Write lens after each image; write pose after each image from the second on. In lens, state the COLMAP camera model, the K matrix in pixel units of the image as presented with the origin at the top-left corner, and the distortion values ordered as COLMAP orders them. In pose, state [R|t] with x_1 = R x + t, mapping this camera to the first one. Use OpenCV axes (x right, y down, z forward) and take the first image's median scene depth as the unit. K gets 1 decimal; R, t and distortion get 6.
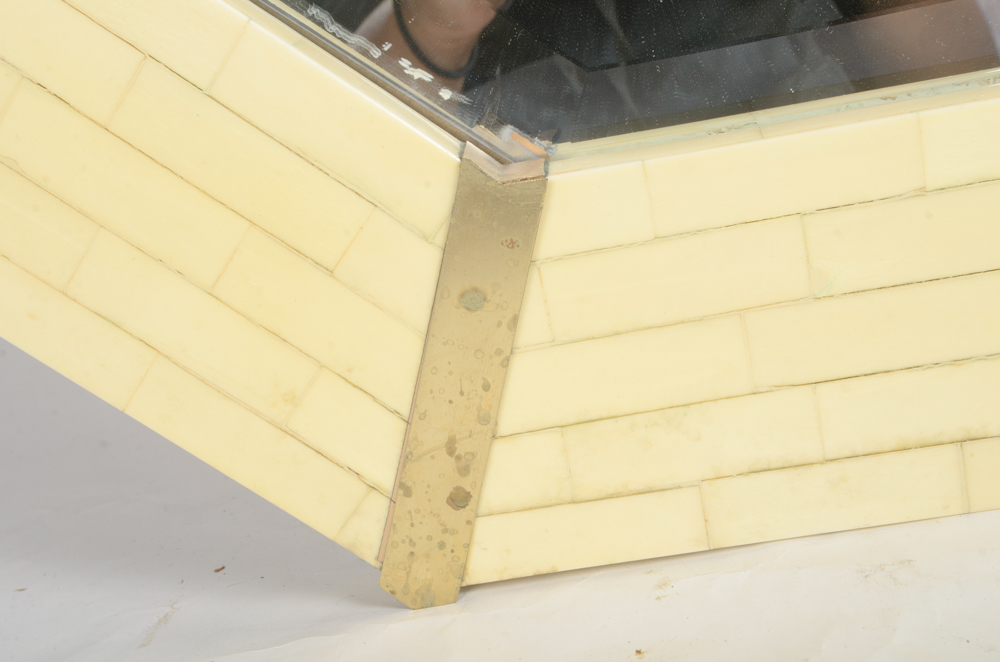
lens RADIAL K [[1413.5, 0, 500.0], [0, 1413.5, 331.0], [0, 0, 1]] dist [-0.002714, 0.006474]
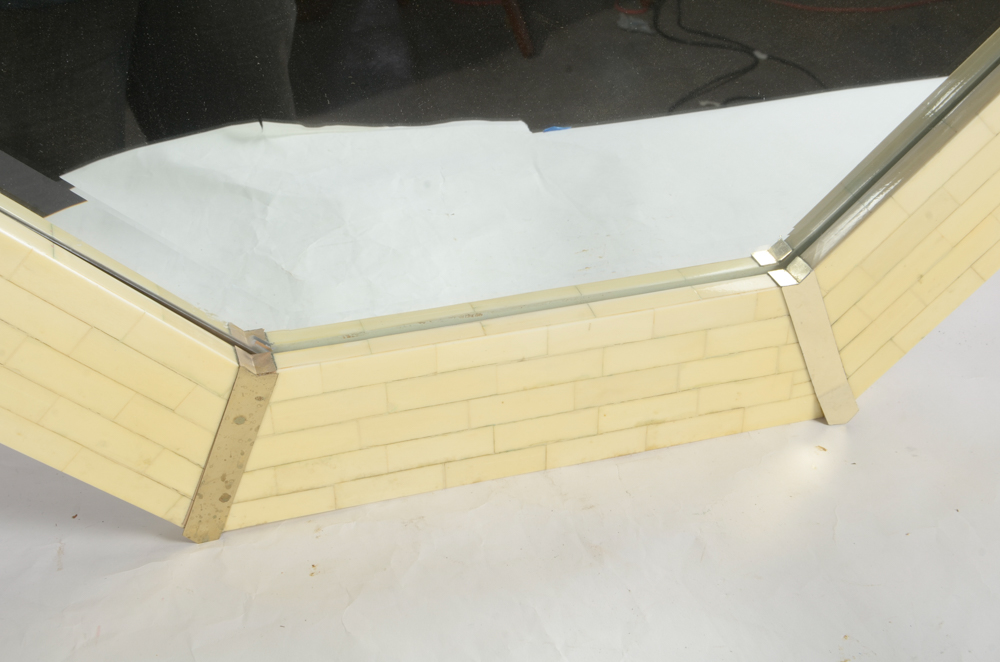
lens RADIAL K [[1306.0, 0, 500.0], [0, 1306.0, 331.0], [0, 0, 1]] dist [-0.011622, -0.026313]
pose [[0.921980, -0.034662, 0.385683, -0.409902], [-0.058838, 0.971882, 0.227998, -0.621863], [-0.382742, -0.232902, 0.894016, -0.907210]]
